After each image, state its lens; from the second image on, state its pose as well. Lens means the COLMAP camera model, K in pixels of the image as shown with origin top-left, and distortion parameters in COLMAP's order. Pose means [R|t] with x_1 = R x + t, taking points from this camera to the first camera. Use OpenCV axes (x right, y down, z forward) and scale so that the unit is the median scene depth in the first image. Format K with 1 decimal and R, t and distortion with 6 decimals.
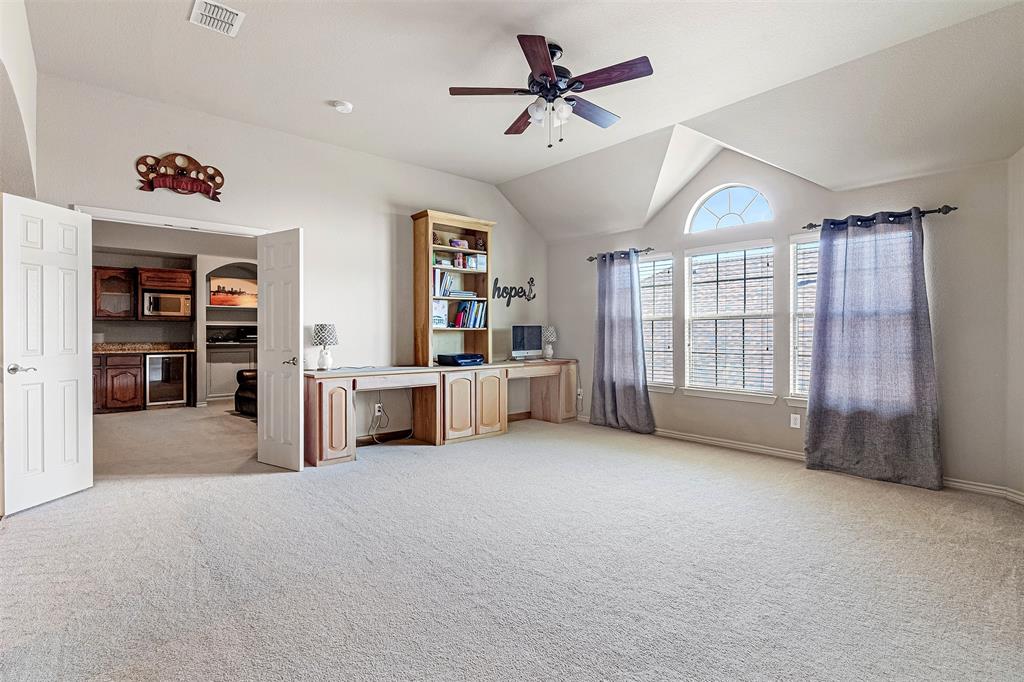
lens RADIAL K [[472.3, 0, 512.0], [0, 472.3, 341.0], [0, 0, 1]] dist [-0.000304, -0.000088]
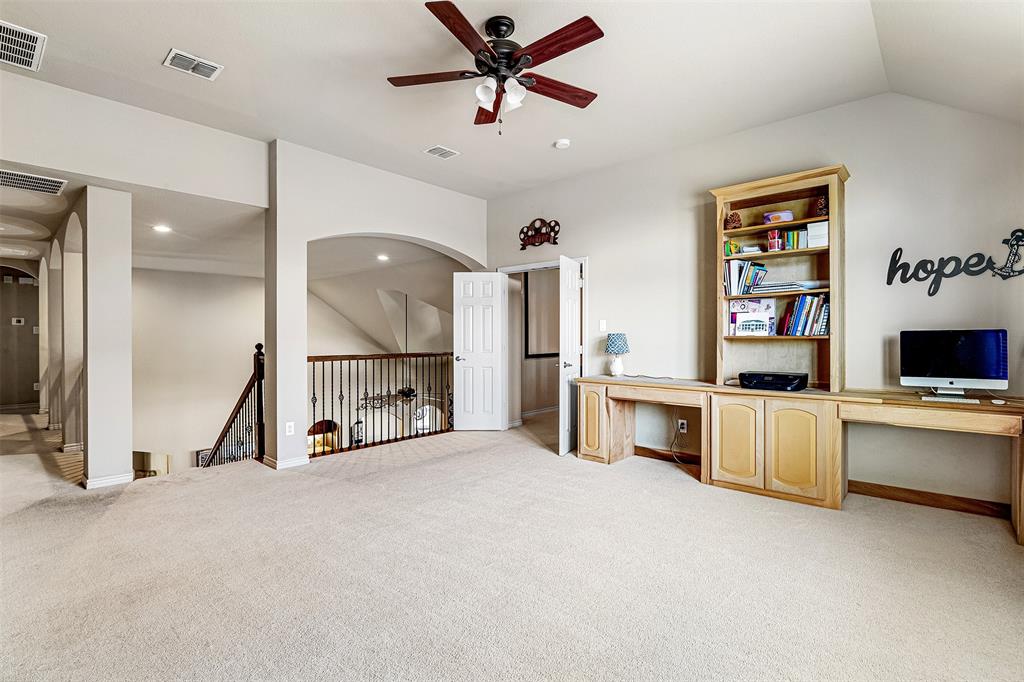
lens RADIAL K [[462.3, 0, 512.0], [0, 462.3, 341.0], [0, 0, 1]] dist [0.001274, 0.000209]
pose [[0.171462, 0.006395, -0.985170, 0.689687], [-0.018200, 0.999829, 0.003323, -0.020102], [0.985023, 0.017361, 0.171549, 0.670820]]
